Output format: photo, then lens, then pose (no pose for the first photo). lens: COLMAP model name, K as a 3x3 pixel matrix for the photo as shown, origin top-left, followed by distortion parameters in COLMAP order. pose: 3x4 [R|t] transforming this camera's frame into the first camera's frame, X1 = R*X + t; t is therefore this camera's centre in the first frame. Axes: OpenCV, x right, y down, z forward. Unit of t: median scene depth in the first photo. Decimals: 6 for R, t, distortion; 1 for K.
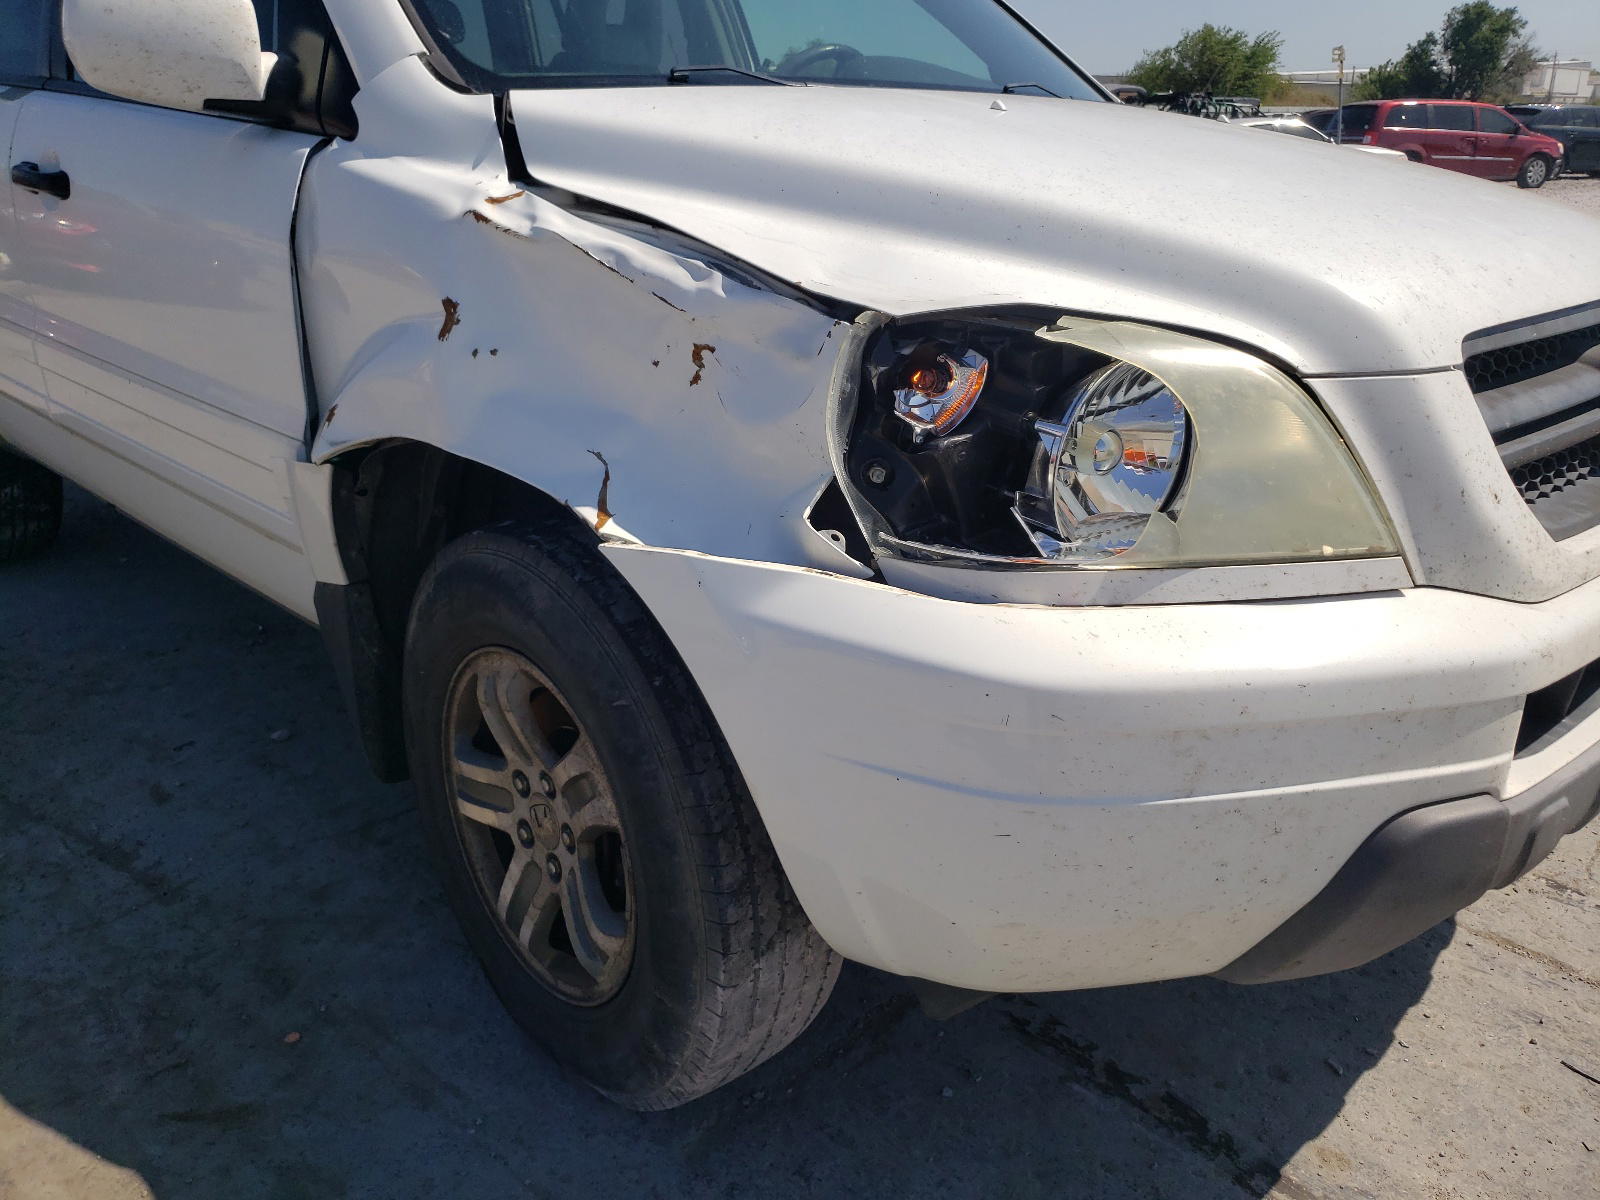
lens RADIAL K [[1390.7, 0, 816.6], [0, 1390.7, 585.3], [0, 0, 1]] dist [0.005802, 0.008870]
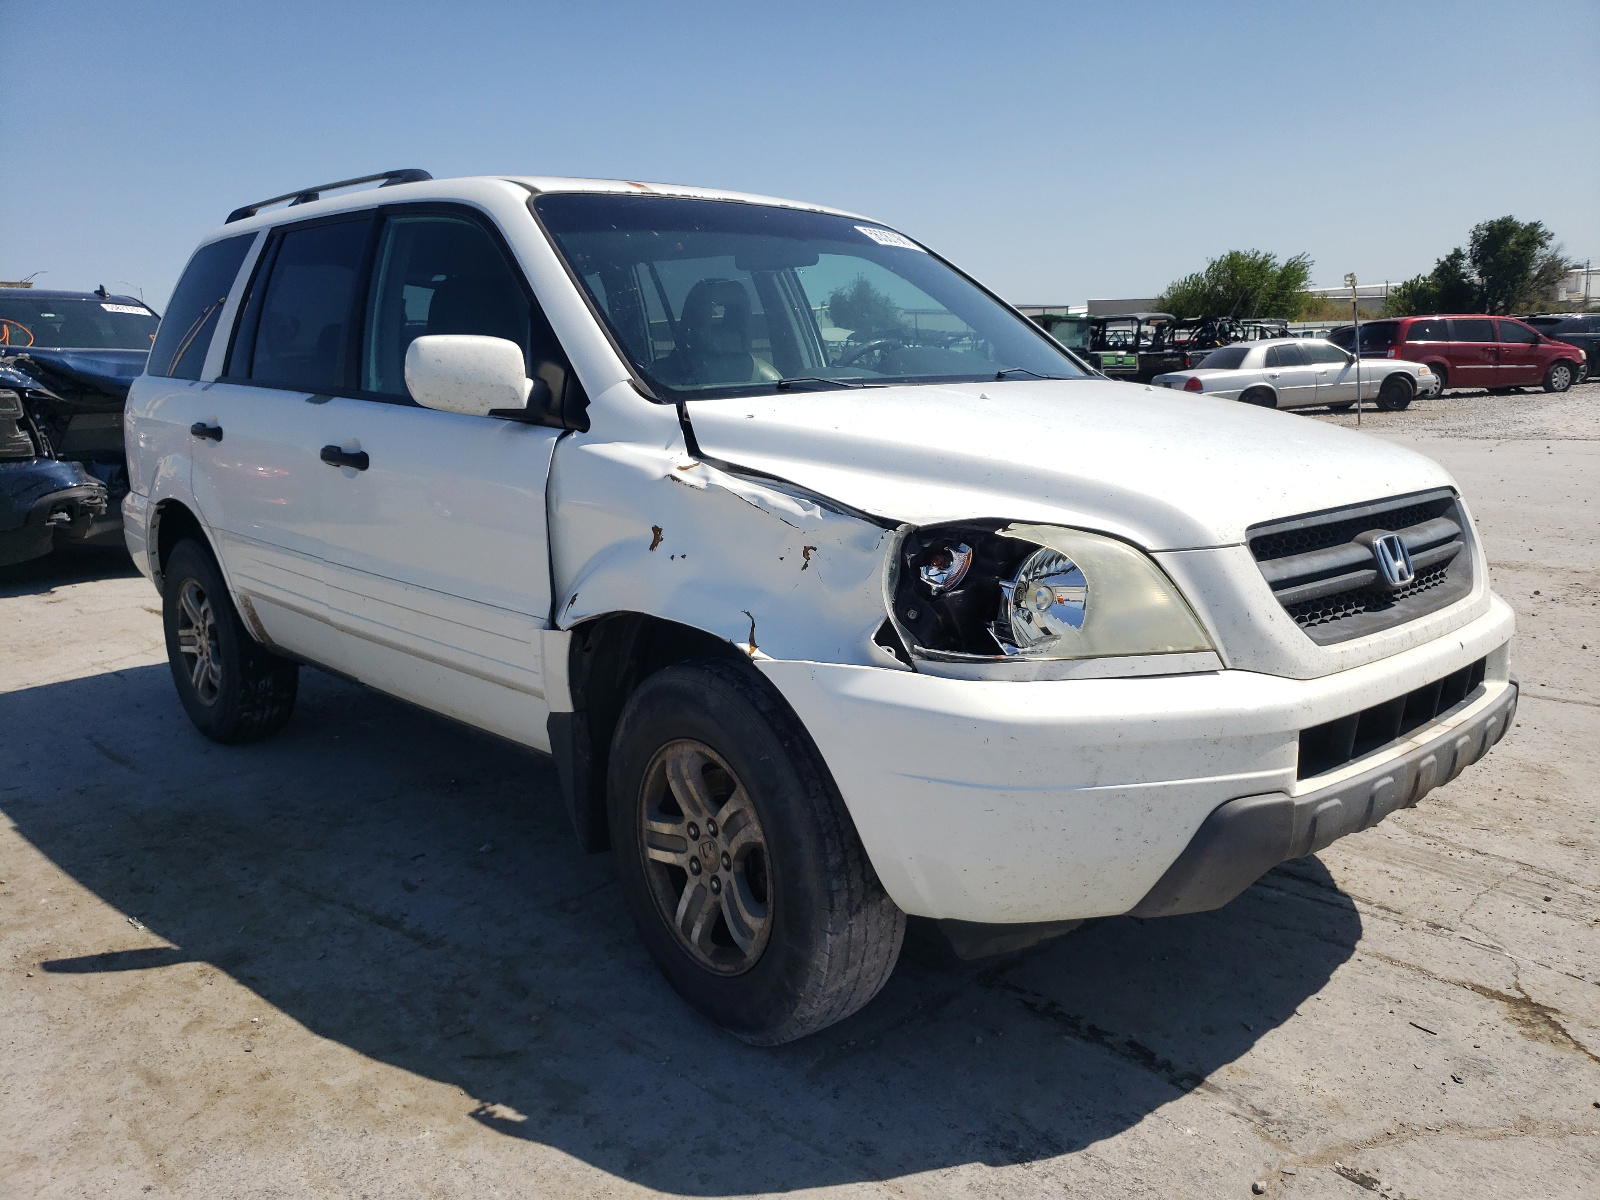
lens RADIAL K [[1390.7, 0, 803.6], [0, 1390.7, 596.6], [0, 0, 1]] dist [0.005802, 0.008870]
pose [[0.998293, -0.030498, -0.049814, -0.004411], [0.022785, 0.988624, -0.148669, 0.121494], [0.053782, 0.147281, 0.987631, -0.583308]]
